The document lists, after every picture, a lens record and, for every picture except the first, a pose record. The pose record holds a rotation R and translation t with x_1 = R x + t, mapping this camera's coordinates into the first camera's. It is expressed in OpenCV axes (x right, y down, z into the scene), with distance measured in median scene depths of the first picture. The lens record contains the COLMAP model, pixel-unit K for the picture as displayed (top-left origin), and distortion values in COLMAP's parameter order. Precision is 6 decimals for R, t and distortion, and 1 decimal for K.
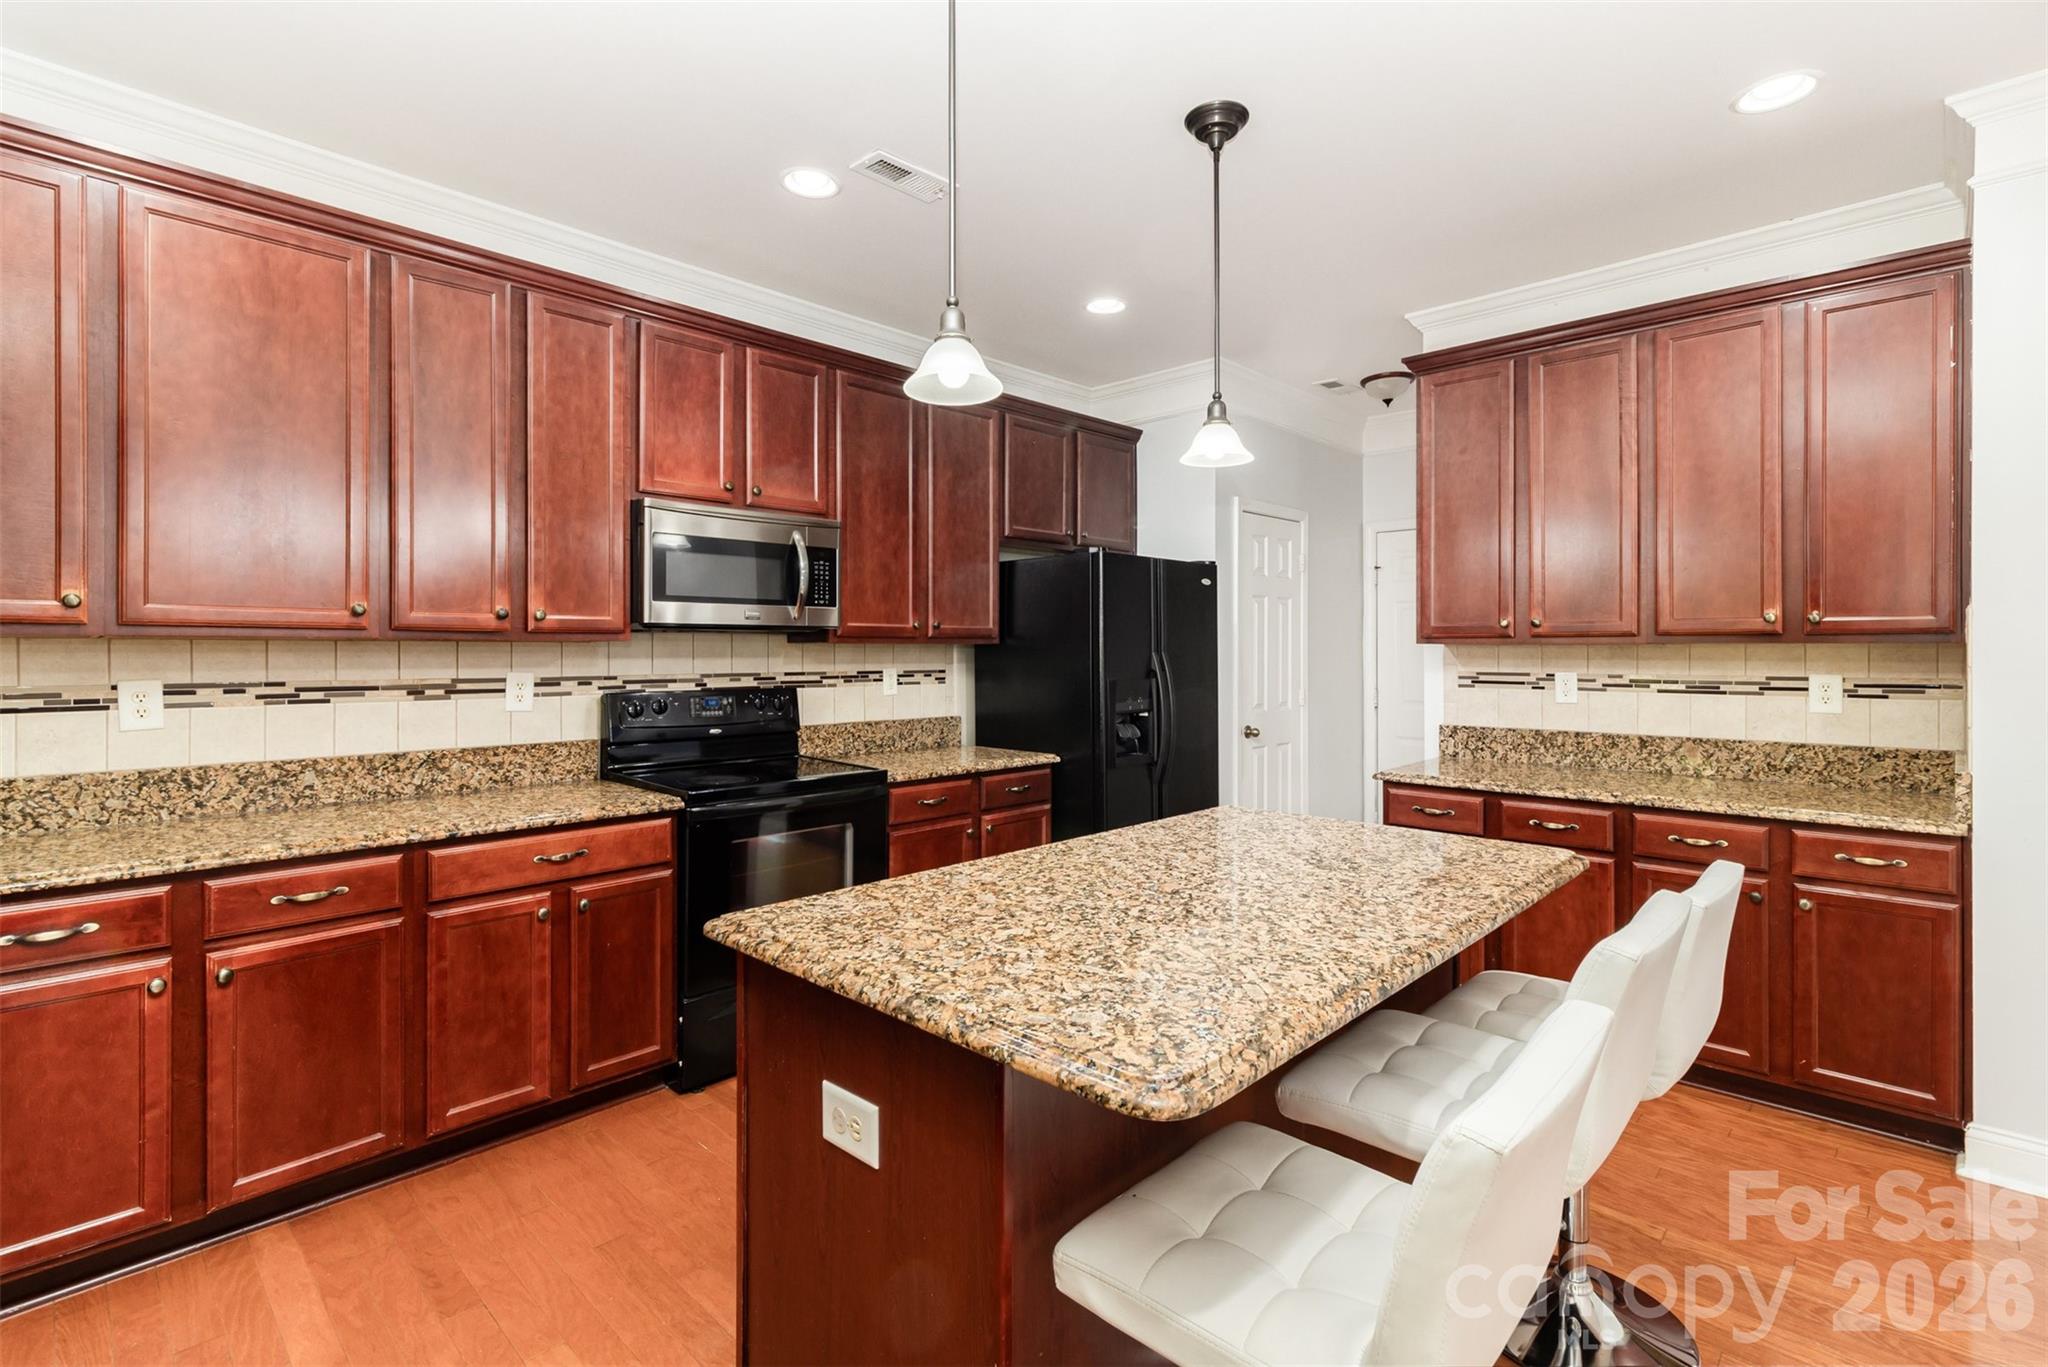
lens RADIAL K [[949.8, 0, 1030.4], [0, 949.8, 646.3], [0, 0, 1]] dist [-0.000274, -0.000665]
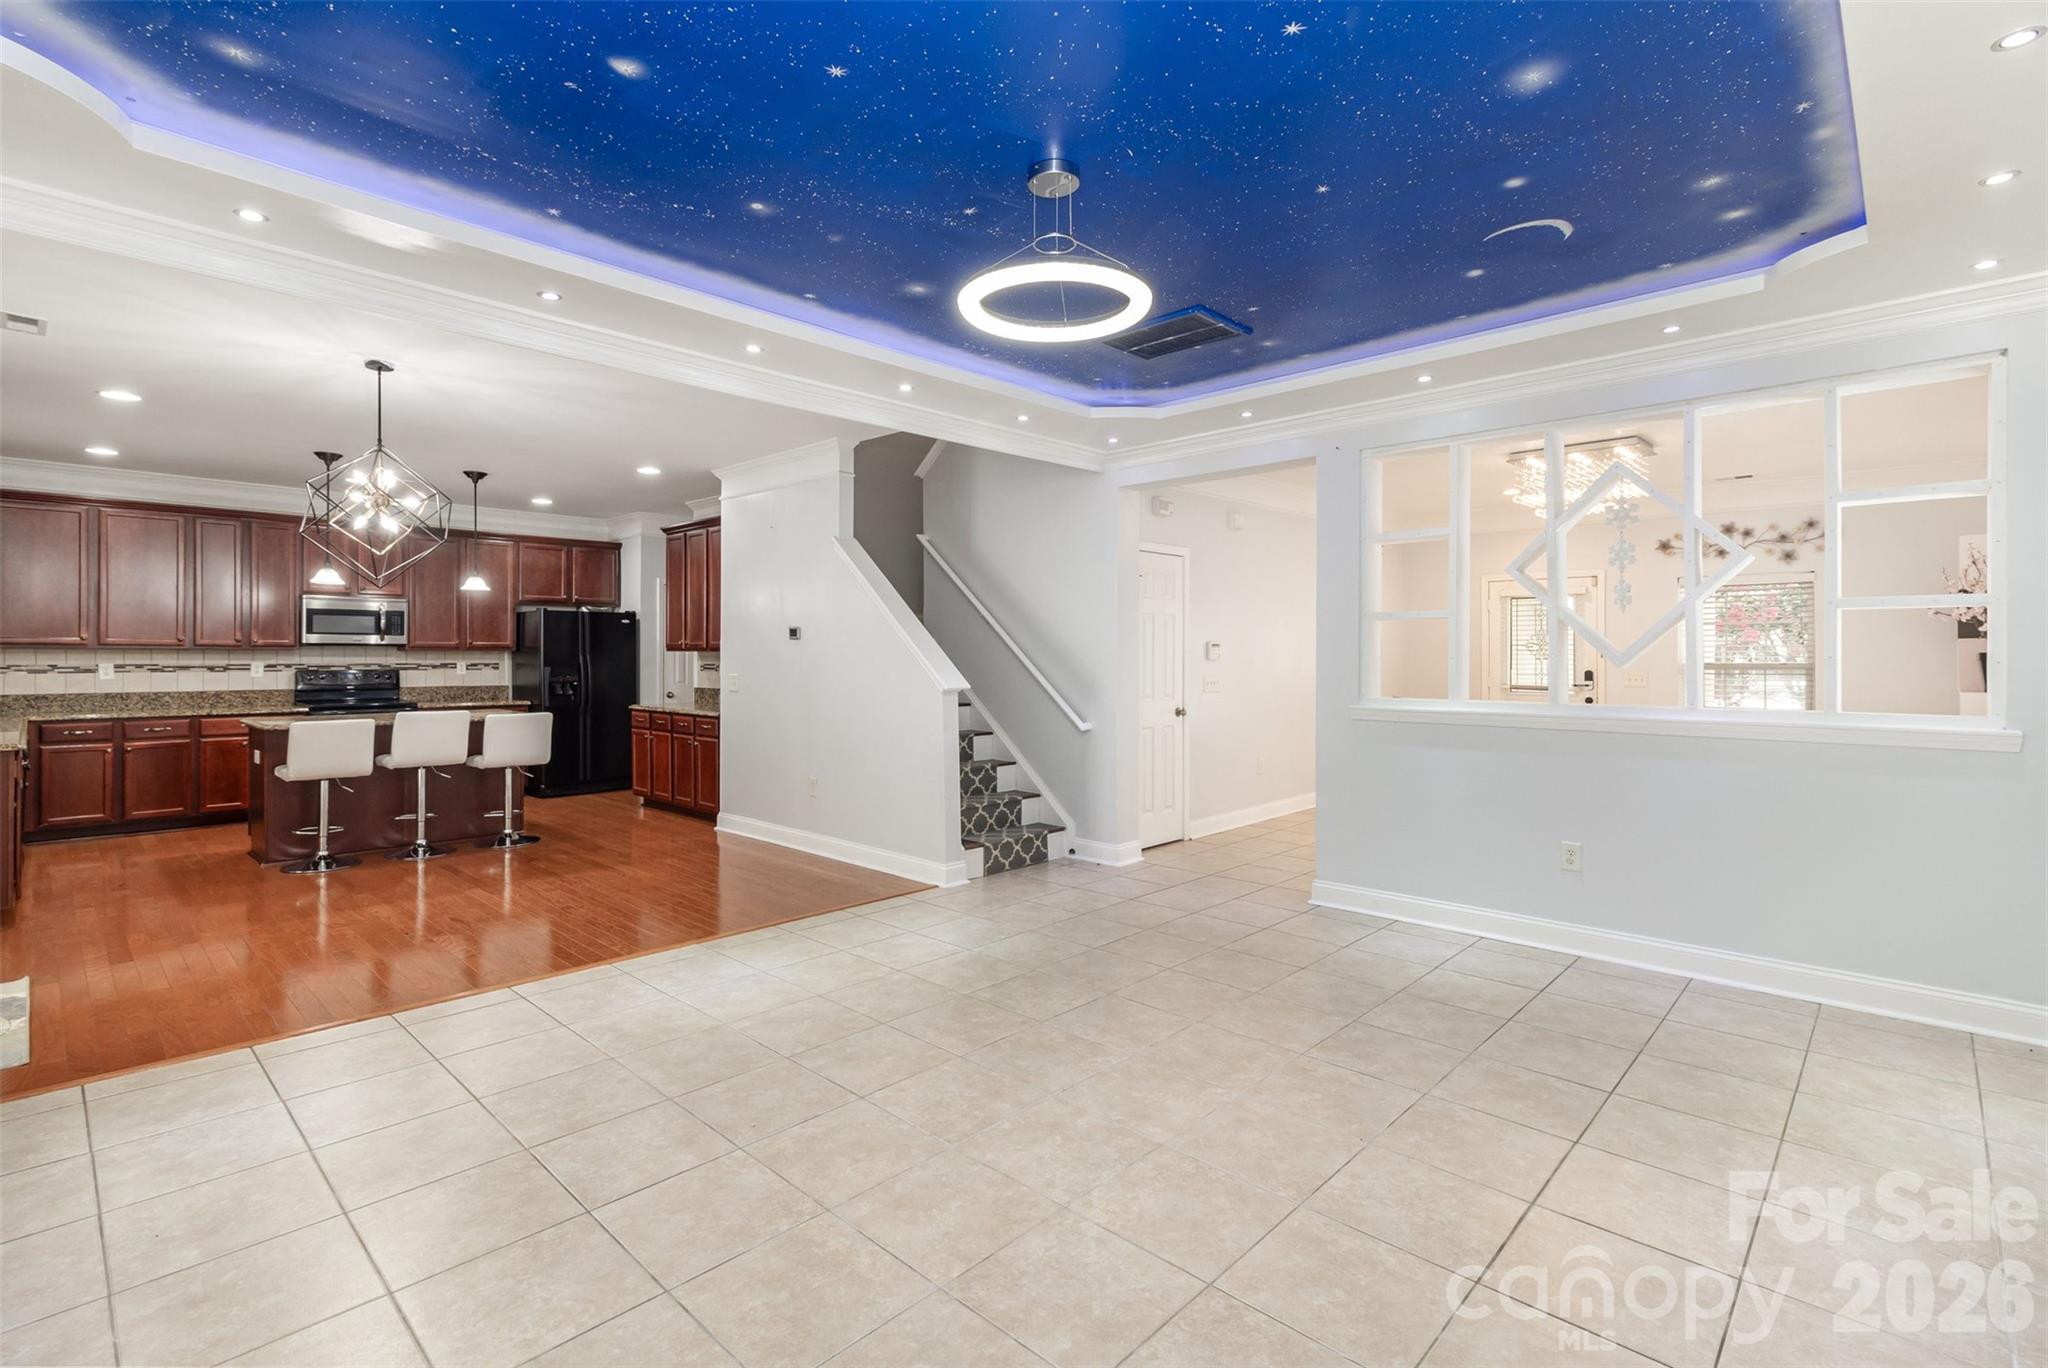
lens RADIAL K [[949.8, 0, 1033.5], [0, 949.8, 655.6], [0, 0, 1]] dist [-0.000274, -0.000665]
pose [[0.999991, 0.002468, 0.003529, 1.578777], [-0.002486, 0.999983, 0.005277, -0.008718], [-0.003516, -0.005286, 0.999980, -1.599936]]
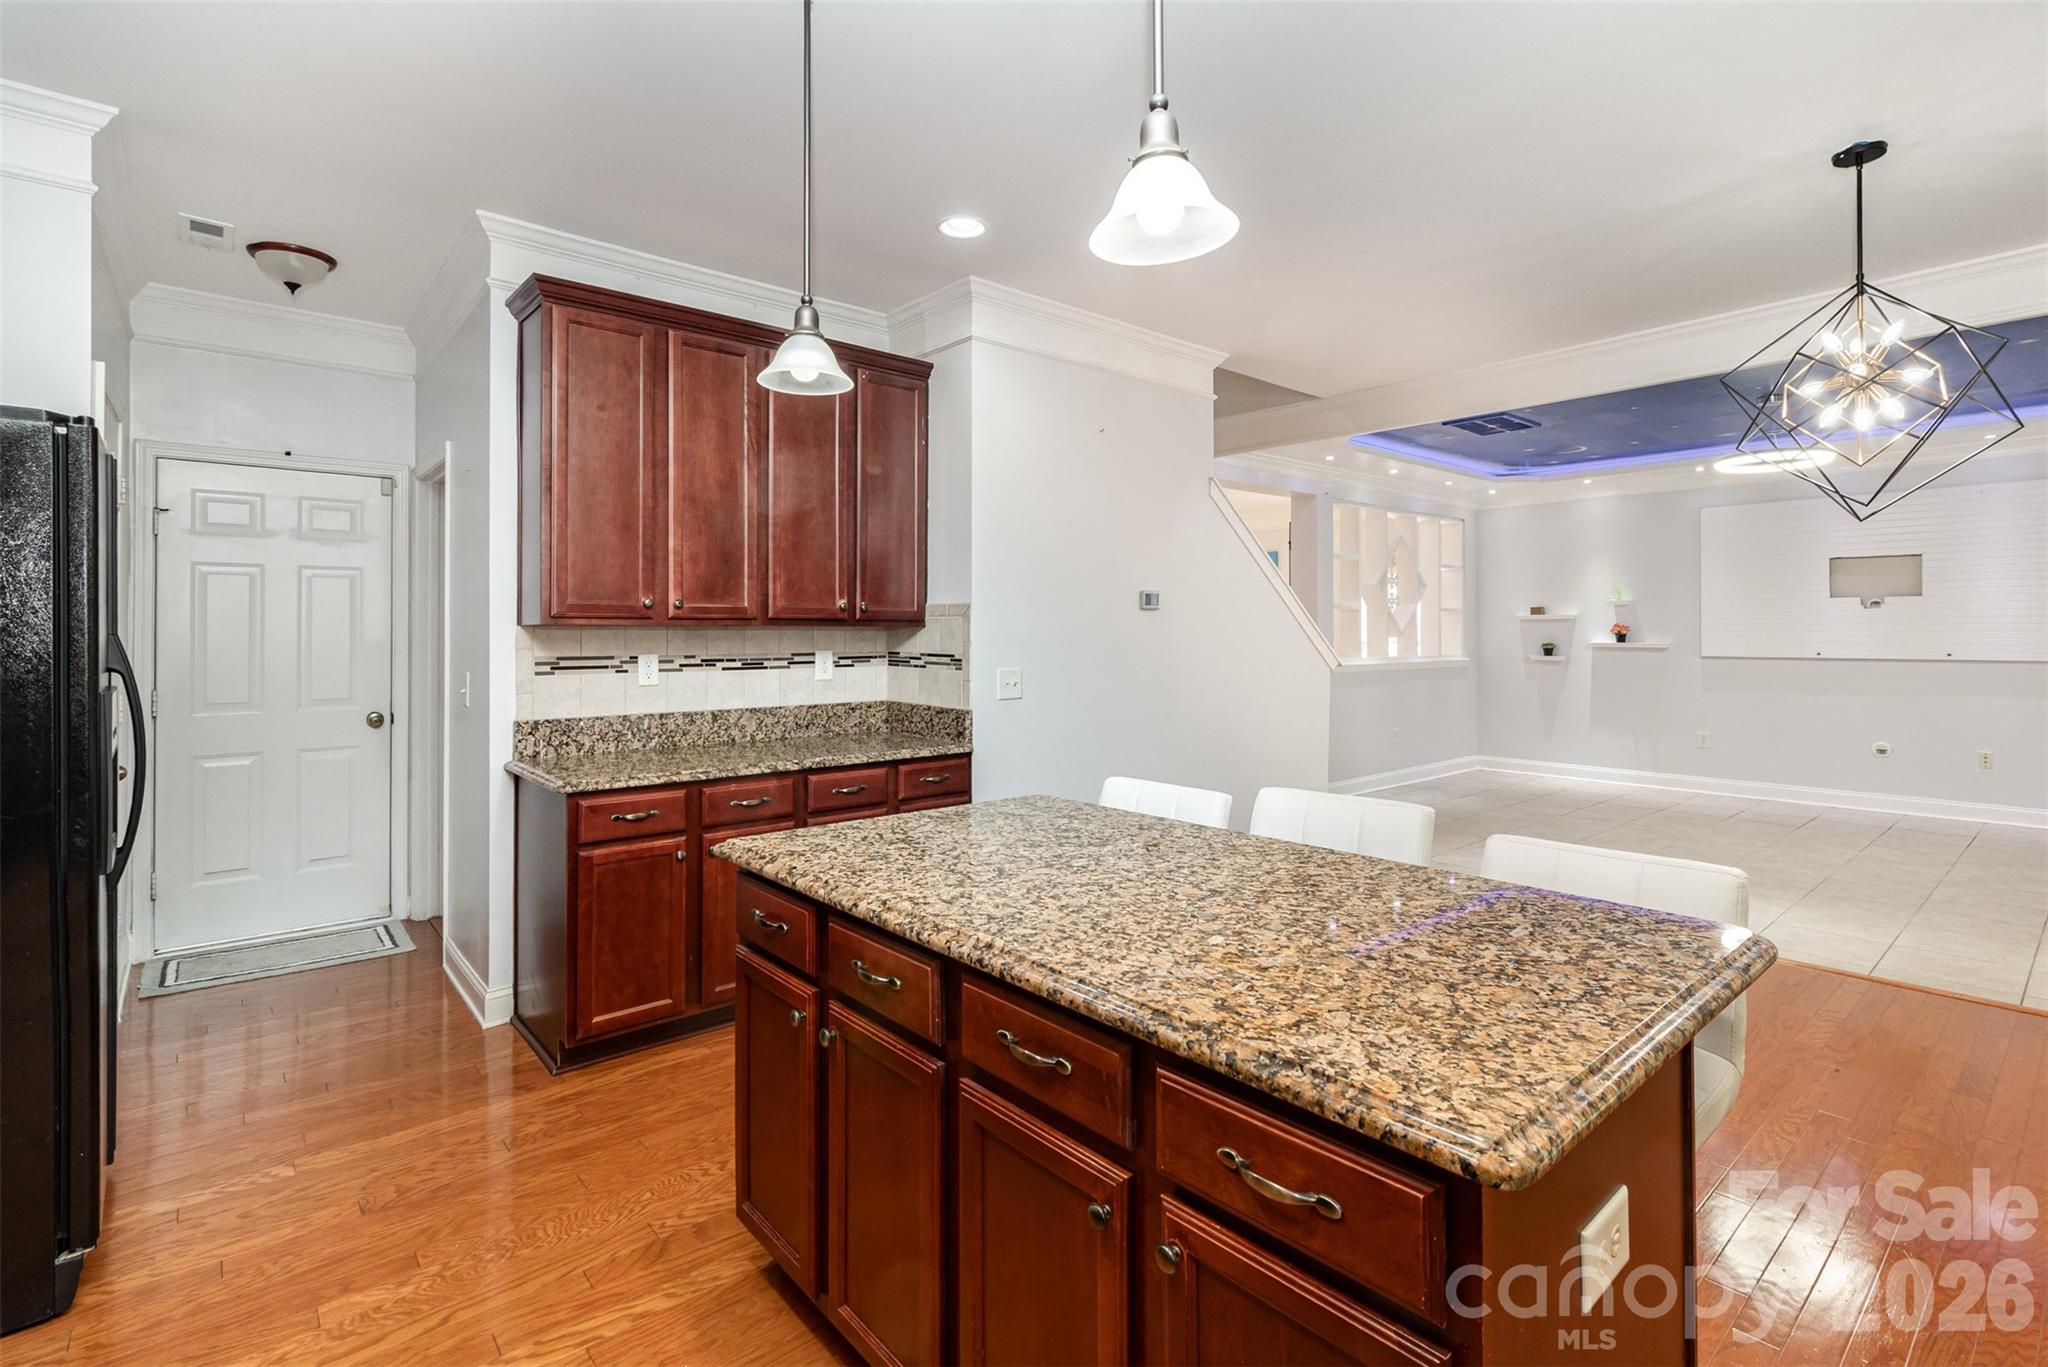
lens RADIAL K [[949.8, 0, 1010.4], [0, 949.8, 617.1], [0, 0, 1]] dist [-0.000274, -0.000665]
pose [[0.110555, 0.017343, 0.993719, -0.440951], [-0.004464, 0.999846, -0.016953, 0.004725], [-0.993860, -0.002562, 0.110616, 0.608269]]
